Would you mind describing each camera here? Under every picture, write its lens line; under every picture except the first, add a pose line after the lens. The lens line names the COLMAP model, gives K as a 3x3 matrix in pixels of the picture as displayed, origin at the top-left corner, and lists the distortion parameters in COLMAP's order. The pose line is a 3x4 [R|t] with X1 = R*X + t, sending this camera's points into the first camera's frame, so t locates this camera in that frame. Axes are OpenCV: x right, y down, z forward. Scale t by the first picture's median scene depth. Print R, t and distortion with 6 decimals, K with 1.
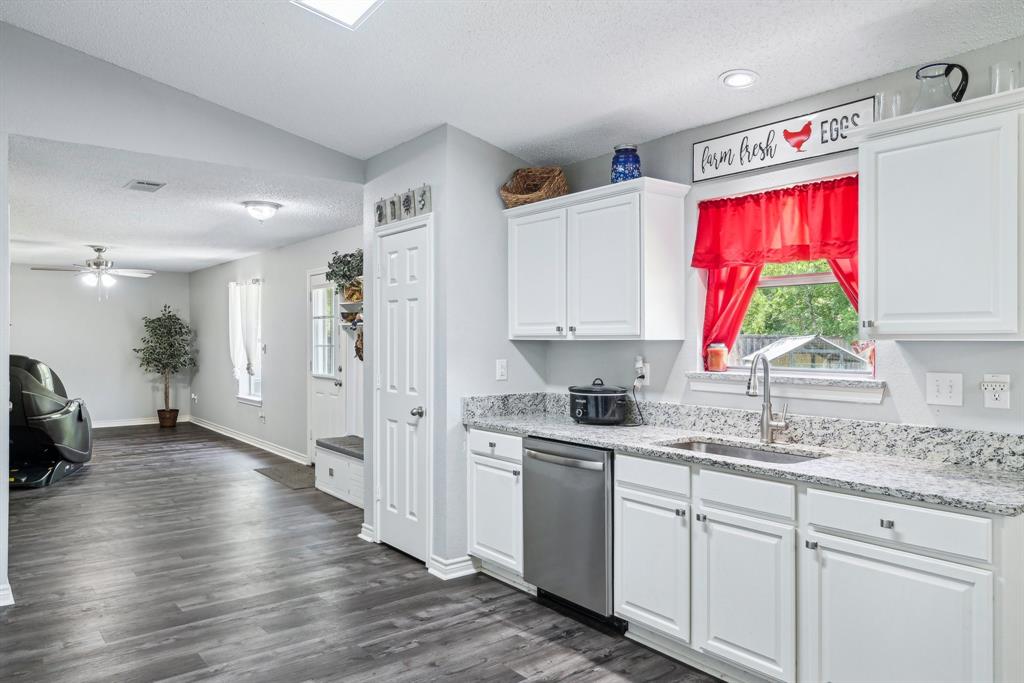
lens RADIAL K [[700.7, 0, 513.7], [0, 700.7, 336.3], [0, 0, 1]] dist [-0.004771, -0.002961]
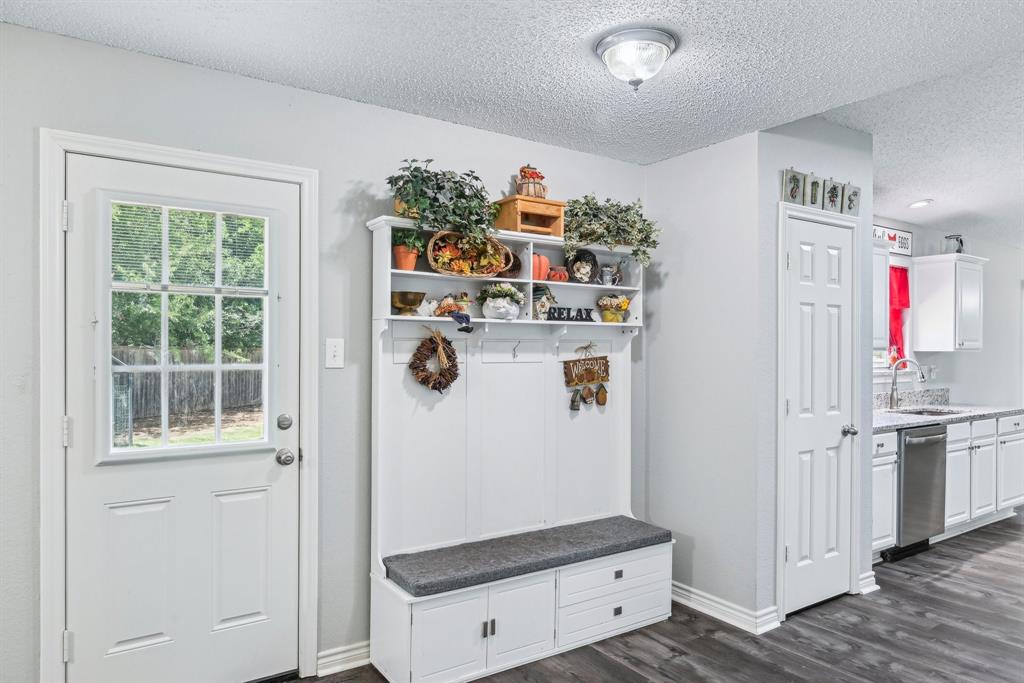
lens RADIAL K [[664.5, 0, 495.1], [0, 664.5, 354.4], [0, 0, 1]] dist [-0.017859, 0.007576]
pose [[0.084425, -0.008630, 0.996392, -1.176737], [-0.006035, 0.999940, 0.009172, 0.003028], [-0.996412, -0.006788, 0.084368, 1.583501]]
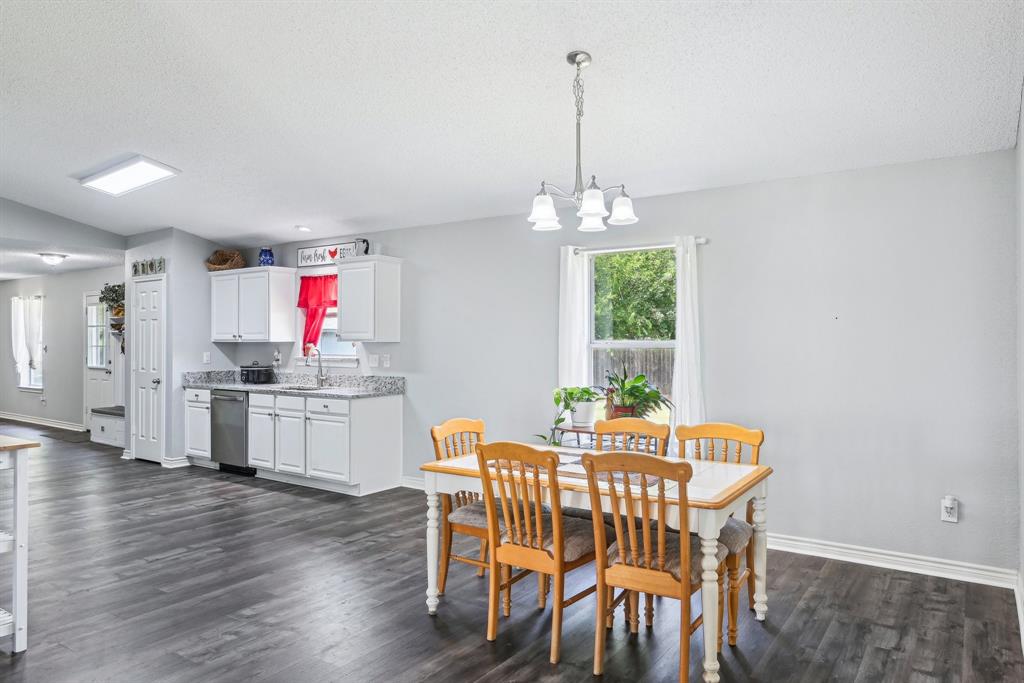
lens RADIAL K [[664.5, 0, 520.2], [0, 664.5, 336.1], [0, 0, 1]] dist [-0.017859, 0.007576]
pose [[0.952514, 0.001834, 0.304490, 0.276029], [-0.000755, 0.999993, -0.003658, -0.004767], [-0.304494, 0.003255, 0.952509, -1.070368]]
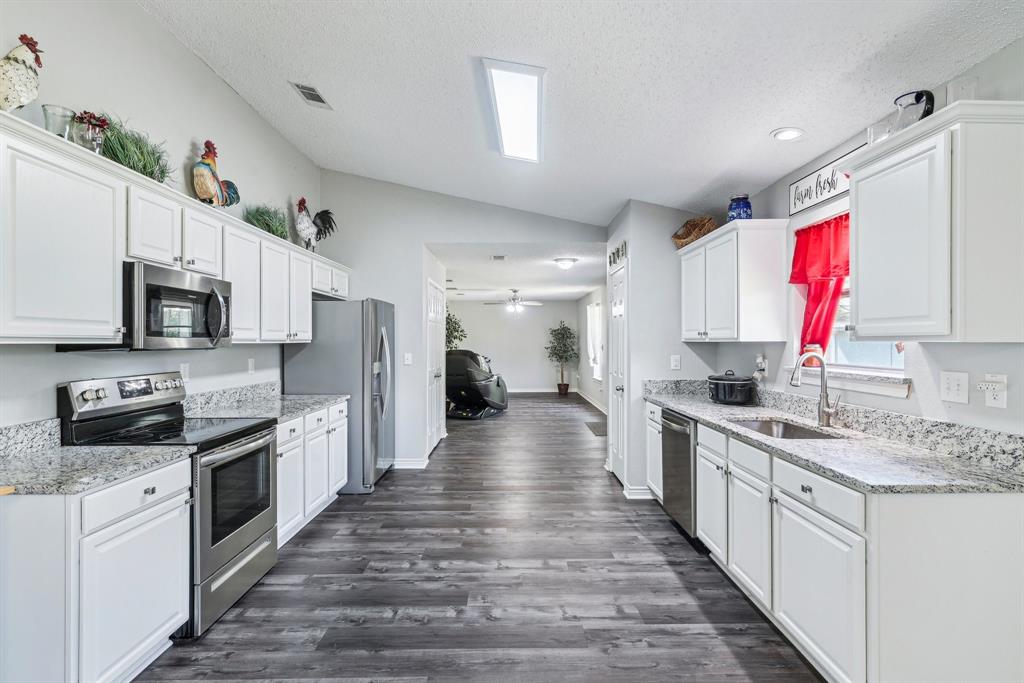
lens RADIAL K [[497.1, 0, 511.5], [0, 497.1, 342.0], [0, 0, 1]] dist [-0.007586, 0.002006]
pose [[0.790095, -0.001415, -0.612982, 0.391348], [0.005207, 0.999977, 0.004404, -0.000253], [0.612962, -0.006671, 0.790084, -0.010682]]
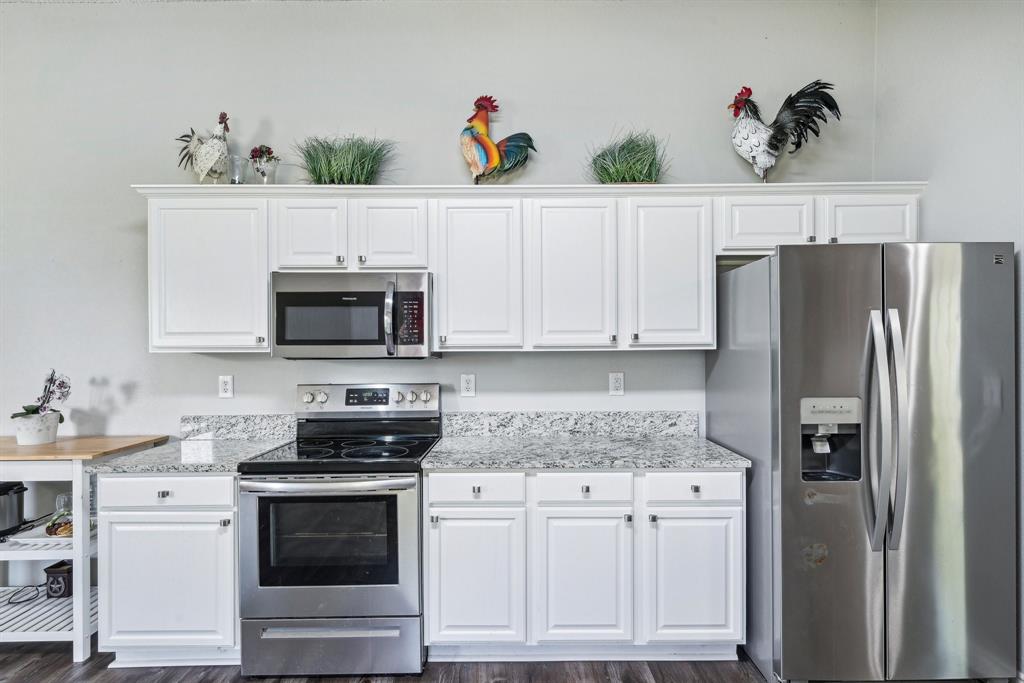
lens RADIAL K [[497.1, 0, 507.3], [0, 497.1, 352.5], [0, 0, 1]] dist [-0.007586, 0.002006]
pose [[-0.606644, 0.008664, -0.794926, -0.032514], [0.010584, 0.999940, 0.002821, 0.003522], [0.794903, -0.006702, -0.606699, 0.810260]]
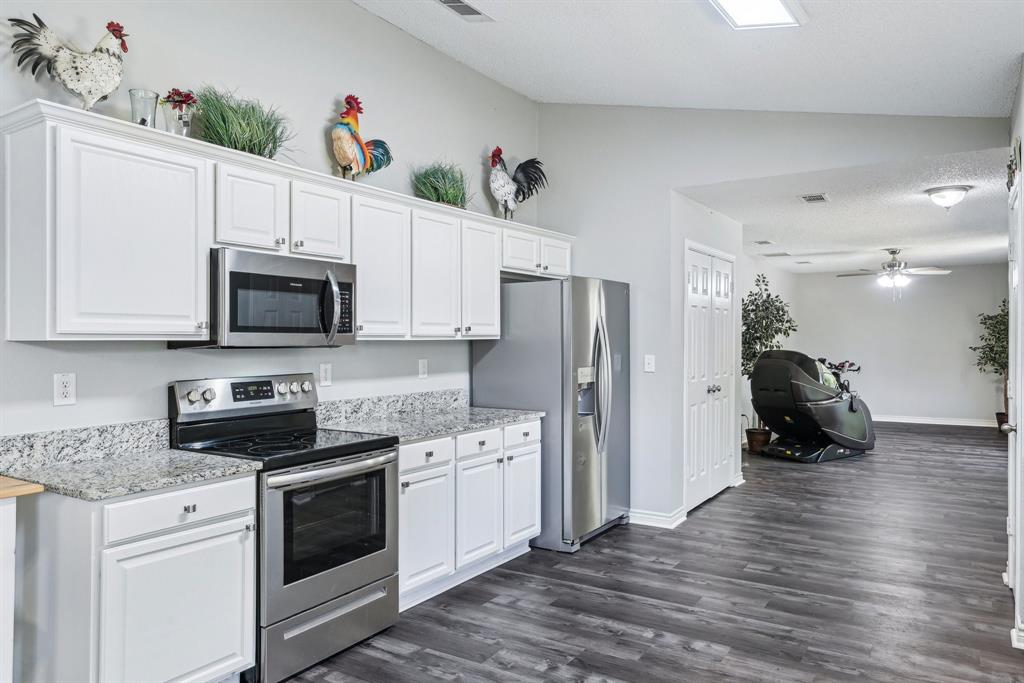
lens RADIAL K [[700.7, 0, 509.6], [0, 700.7, 342.9], [0, 0, 1]] dist [-0.004771, -0.002961]
pose [[0.327563, 0.004205, -0.944820, 0.477927], [0.007764, 0.999944, 0.007142, 0.001667], [0.944797, -0.009675, 0.327512, 0.238412]]
